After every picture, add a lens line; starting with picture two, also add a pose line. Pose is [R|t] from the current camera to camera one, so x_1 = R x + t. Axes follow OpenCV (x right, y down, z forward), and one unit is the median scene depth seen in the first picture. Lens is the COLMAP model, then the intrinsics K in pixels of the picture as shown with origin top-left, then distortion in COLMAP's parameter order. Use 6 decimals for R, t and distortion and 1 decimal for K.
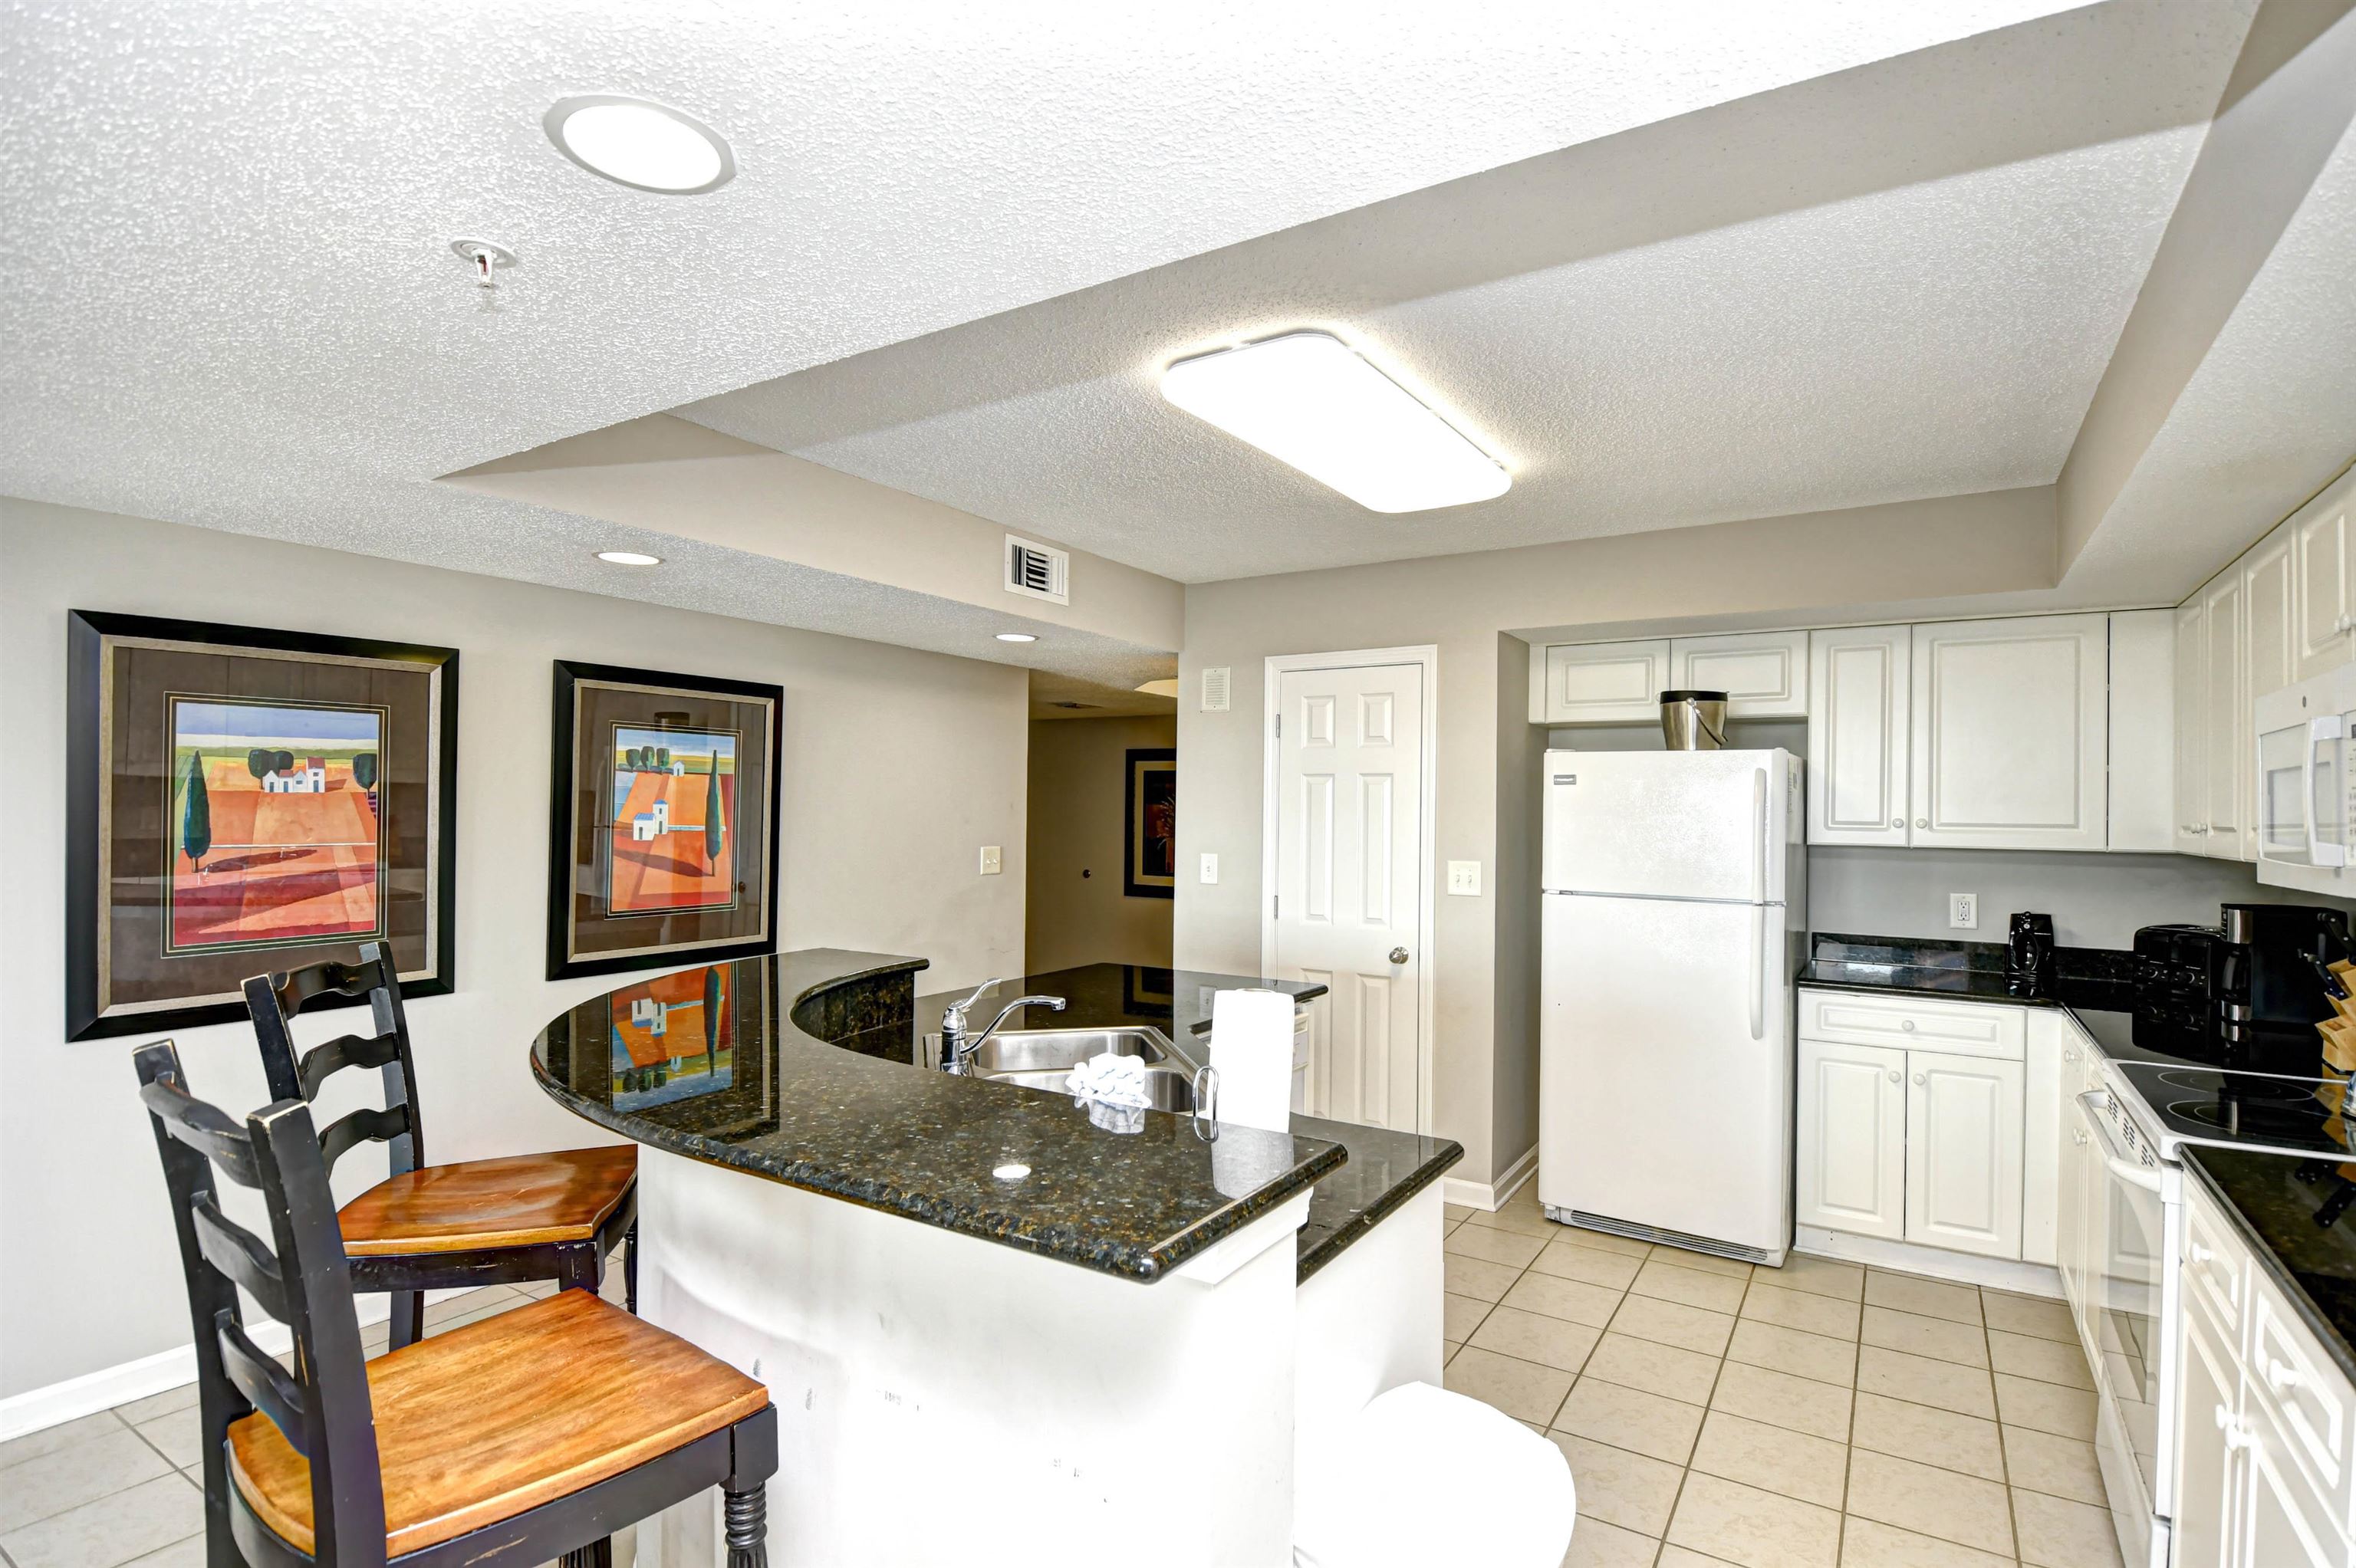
lens RADIAL K [[1149.9, 0, 1182.5], [0, 1149.9, 796.7], [0, 0, 1]] dist [0.020313, -0.022243]
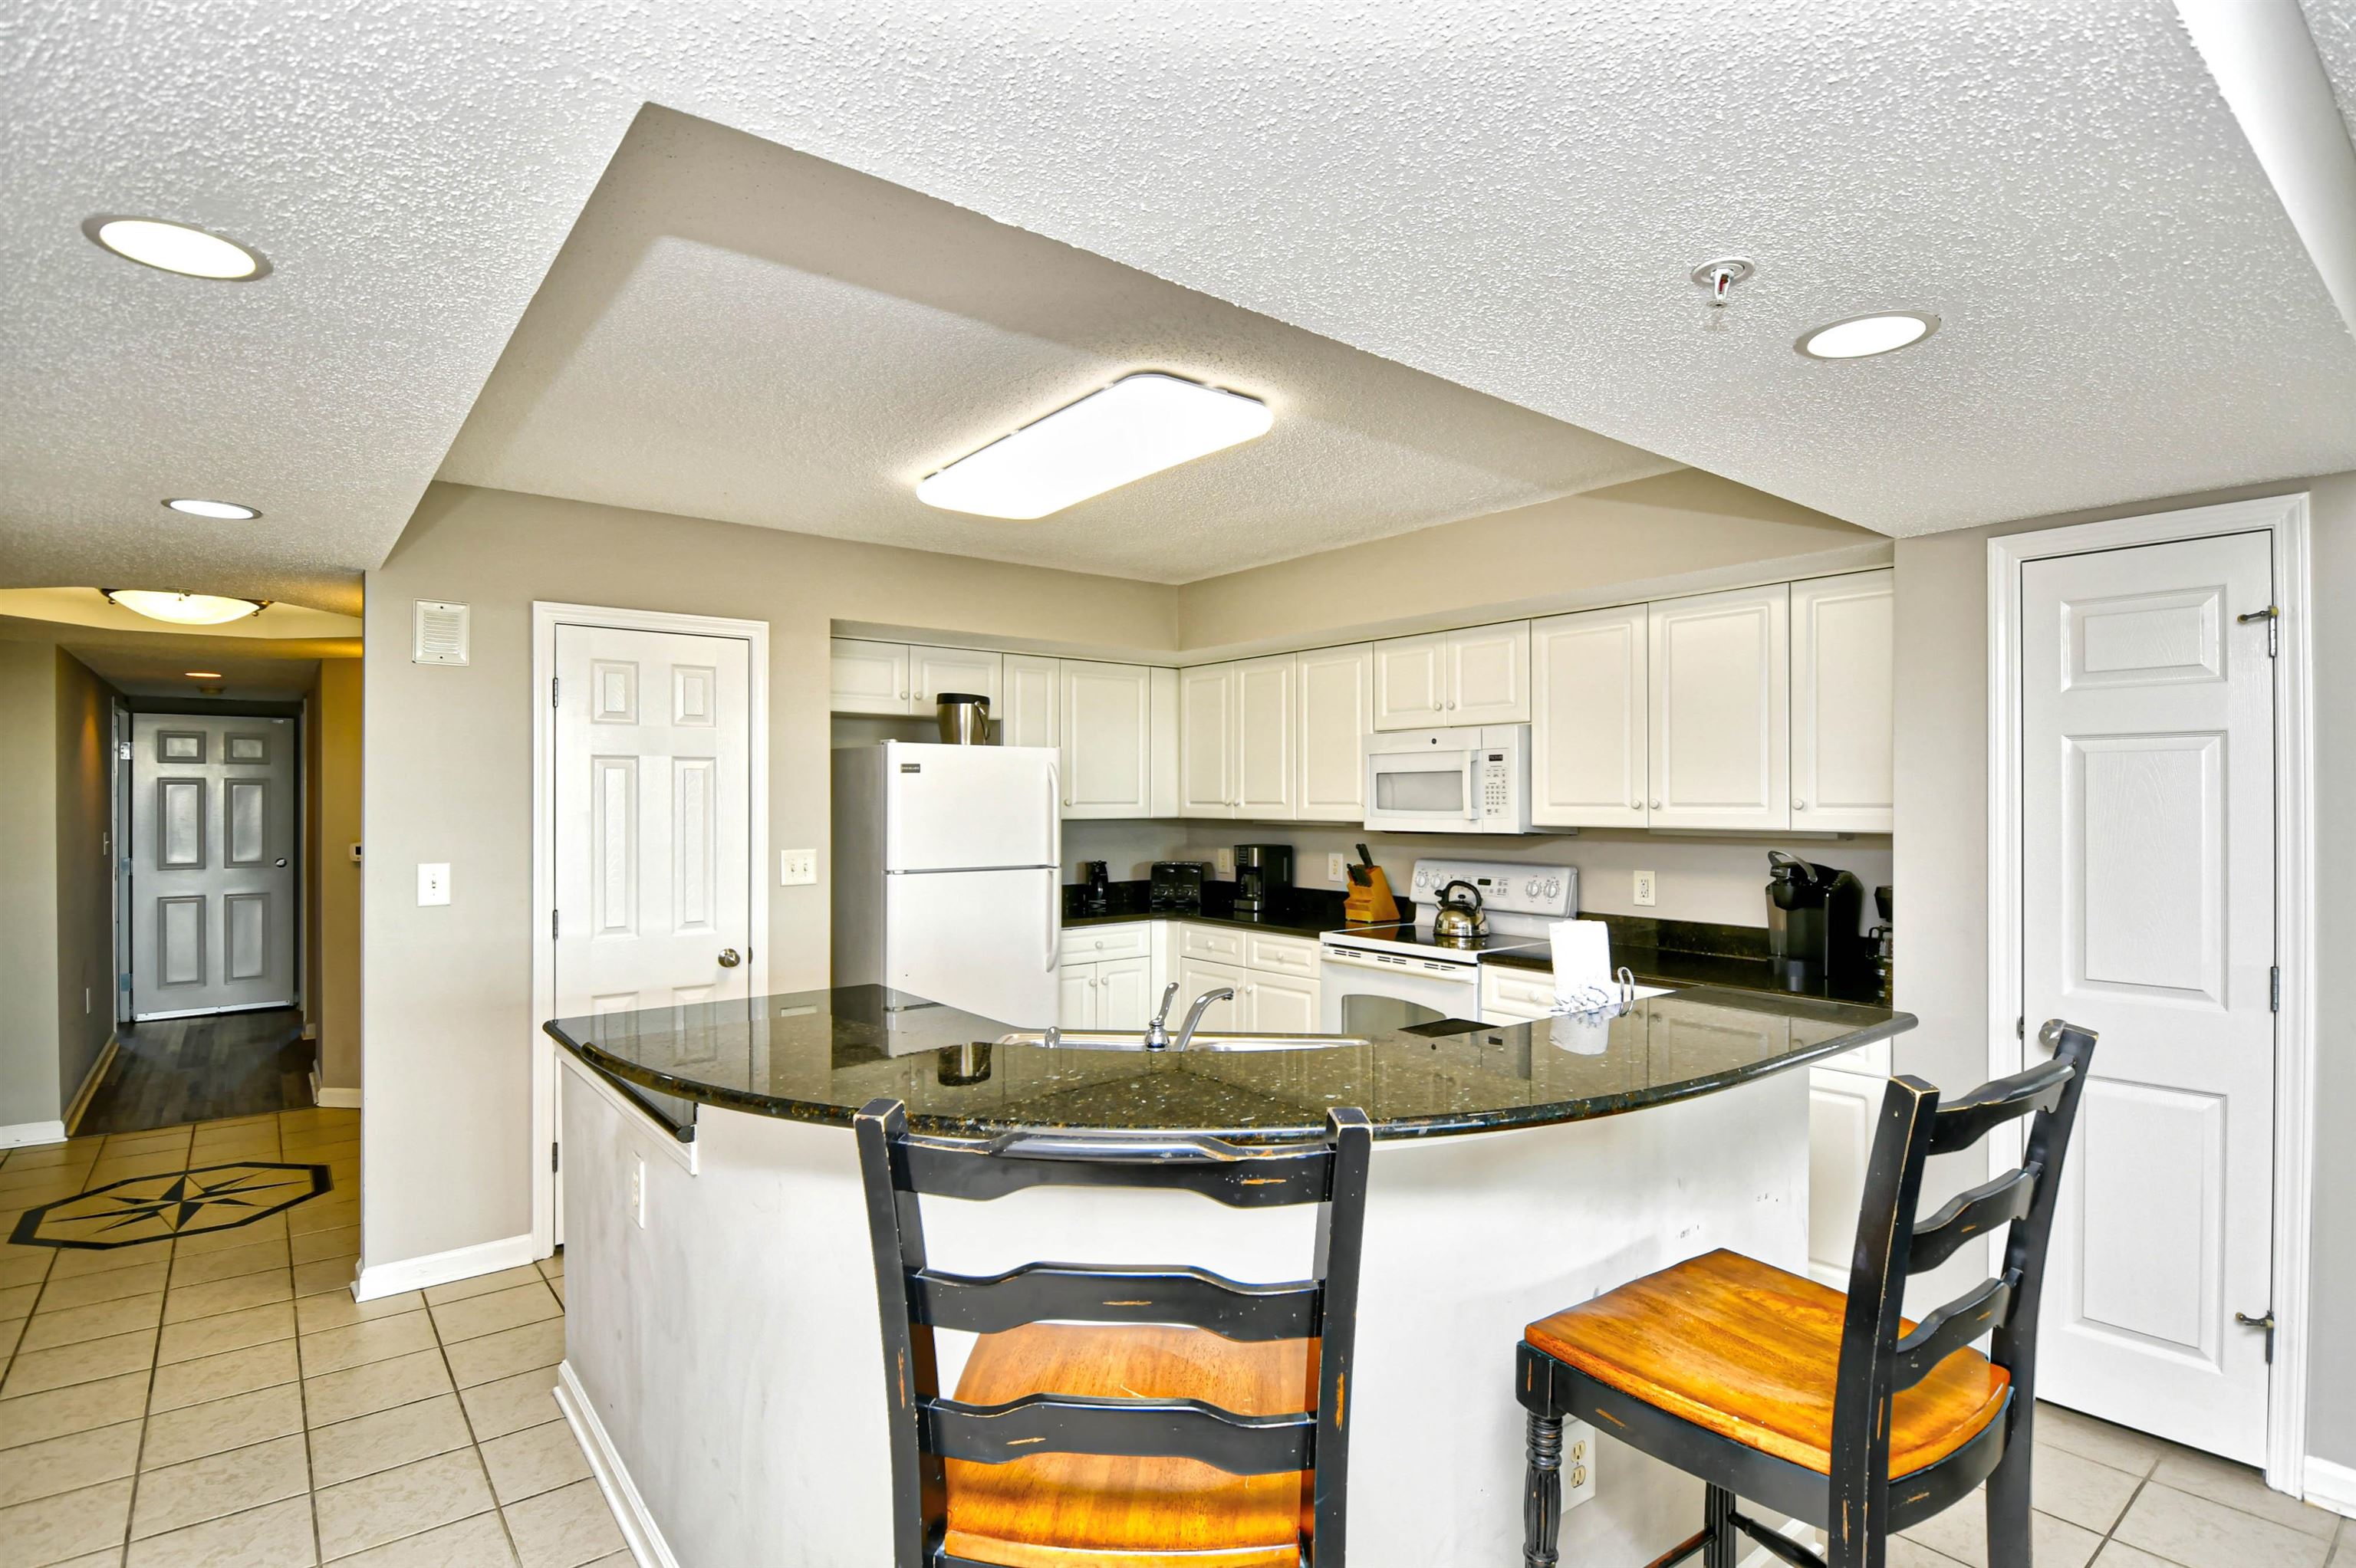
lens RADIAL K [[1149.9, 0, 1182.5], [0, 1149.9, 796.7], [0, 0, 1]] dist [0.020313, -0.022243]
pose [[0.324598, -0.014054, 0.945748, -0.625528], [-0.005335, 0.999846, 0.016689, -0.007596], [-0.945837, -0.010463, 0.324473, 0.410949]]
